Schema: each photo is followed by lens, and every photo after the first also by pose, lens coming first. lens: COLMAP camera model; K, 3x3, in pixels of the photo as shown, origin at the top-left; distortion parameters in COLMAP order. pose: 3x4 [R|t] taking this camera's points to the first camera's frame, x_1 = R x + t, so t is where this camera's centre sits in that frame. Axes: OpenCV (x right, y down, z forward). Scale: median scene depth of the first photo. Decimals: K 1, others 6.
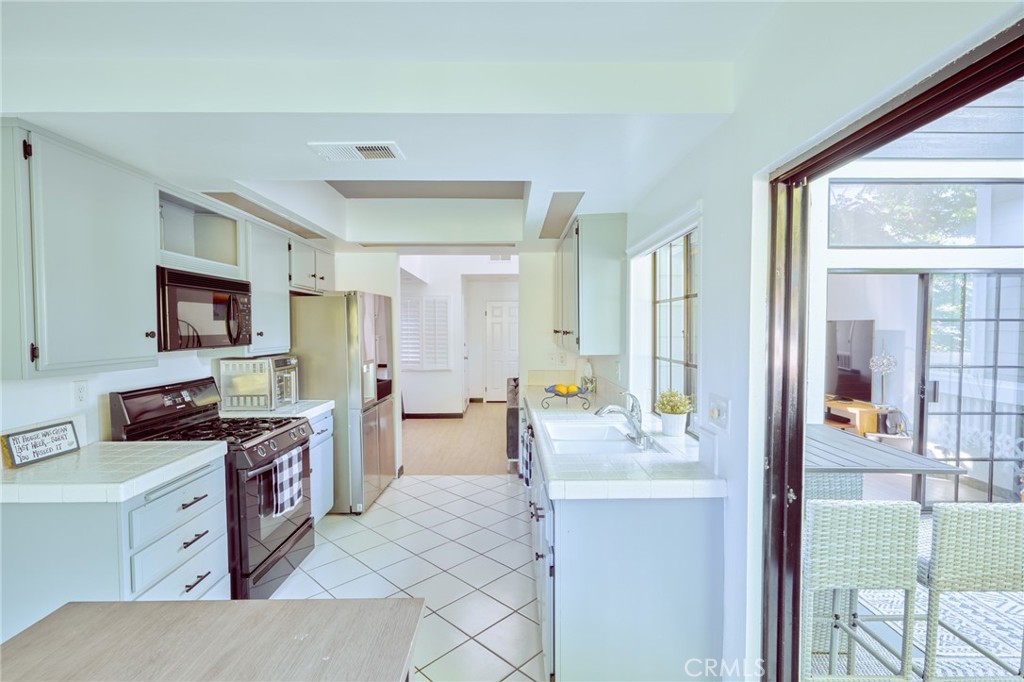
lens RADIAL K [[478.4, 0, 512.0], [0, 478.4, 341.0], [0, 0, 1]] dist [0.000012, -0.000088]
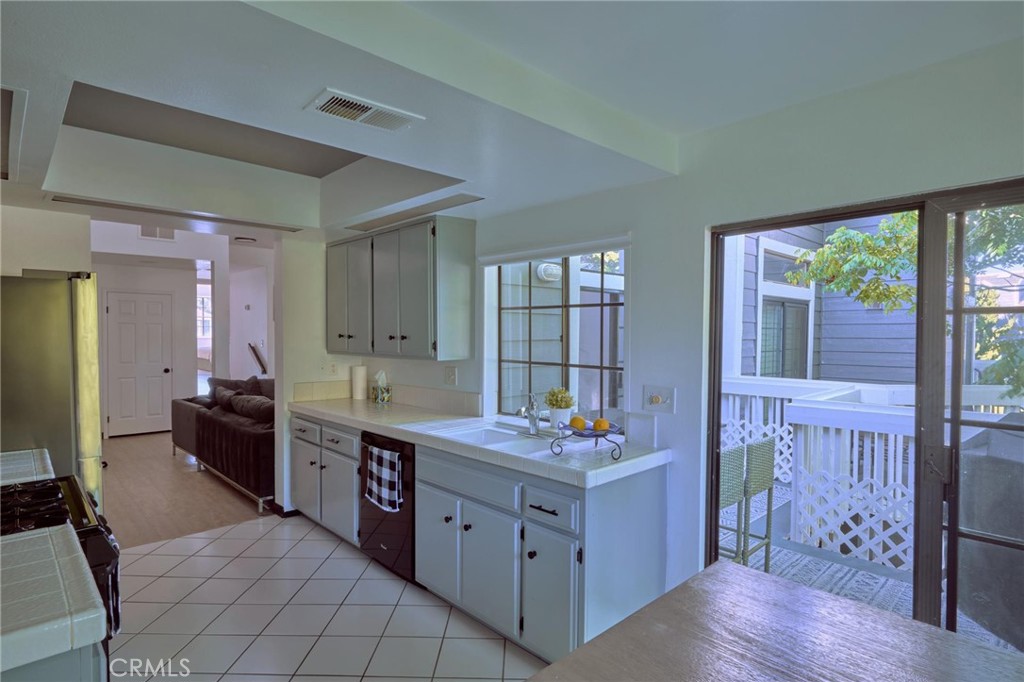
lens RADIAL K [[536.0, 0, 512.0], [0, 536.0, 341.0], [0, 0, 1]] dist [0.000379, -0.000056]
pose [[0.730078, -0.004691, 0.683348, -0.478629], [0.011309, 0.999922, -0.005219, -0.003166], [-0.683270, 0.011538, 0.730075, 0.112501]]
